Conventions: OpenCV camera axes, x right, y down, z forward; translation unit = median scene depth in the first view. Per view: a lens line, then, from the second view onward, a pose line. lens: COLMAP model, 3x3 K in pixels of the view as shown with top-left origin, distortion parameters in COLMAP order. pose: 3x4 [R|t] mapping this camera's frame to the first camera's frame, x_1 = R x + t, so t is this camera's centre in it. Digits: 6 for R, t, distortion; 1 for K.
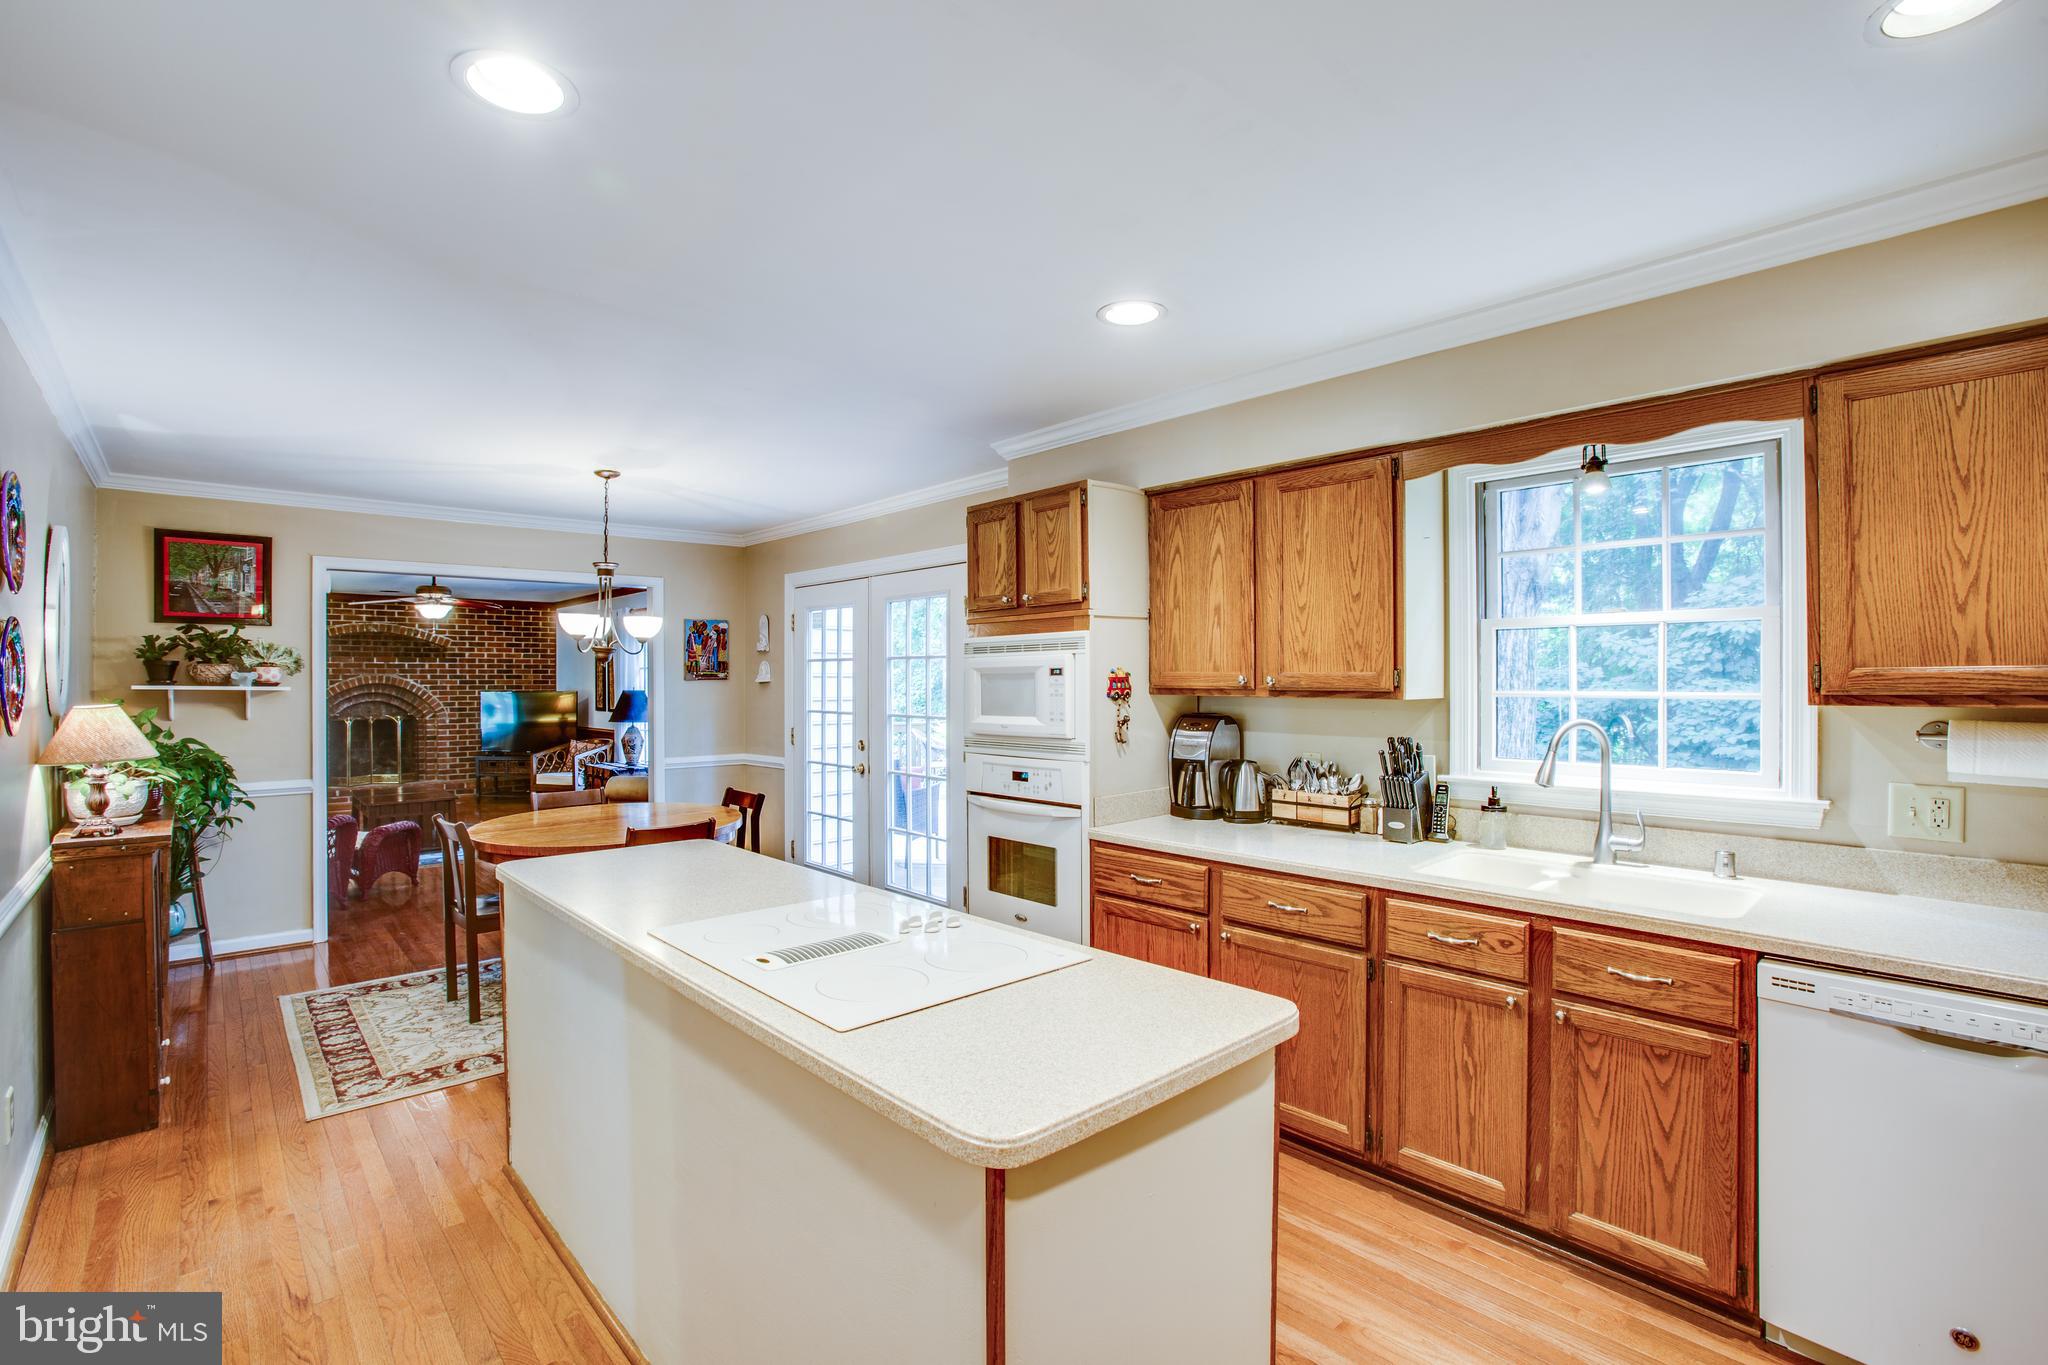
lens RADIAL K [[939.0, 0, 1024.0], [0, 939.0, 682.5], [0, 0, 1]] dist [-0.089490, 0.043936]
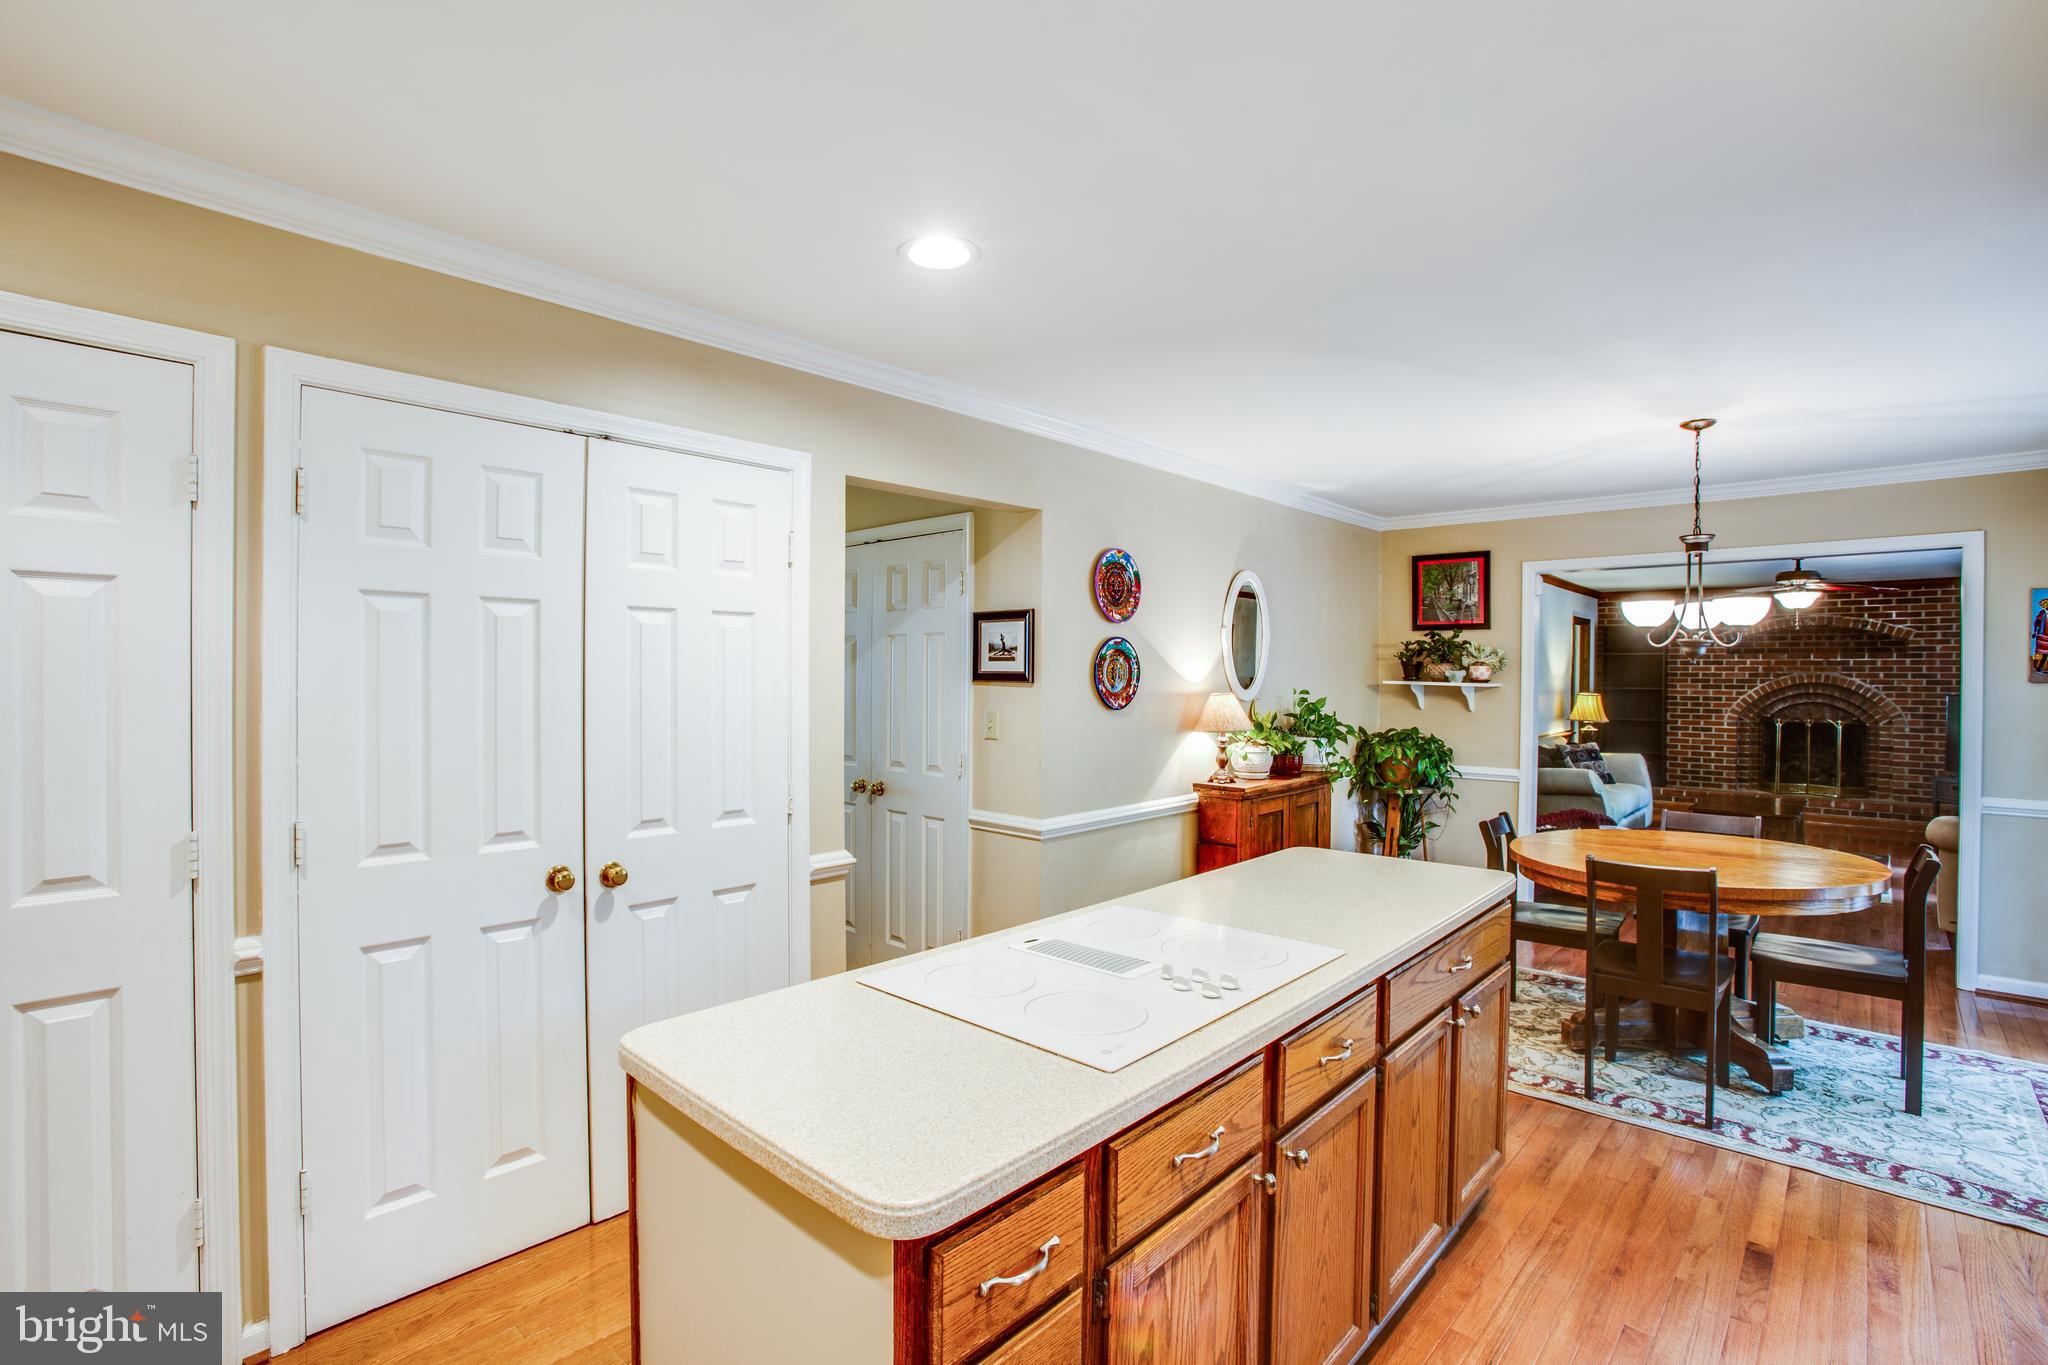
lens RADIAL K [[963.6, 0, 1024.0], [0, 963.6, 682.5], [0, 0, 1]] dist [-0.072433, 0.028844]
pose [[0.085955, 0.011109, -0.996237, 0.295869], [-0.009383, 0.999903, 0.010340, -0.003145], [0.996255, 0.008459, 0.086050, 0.323280]]
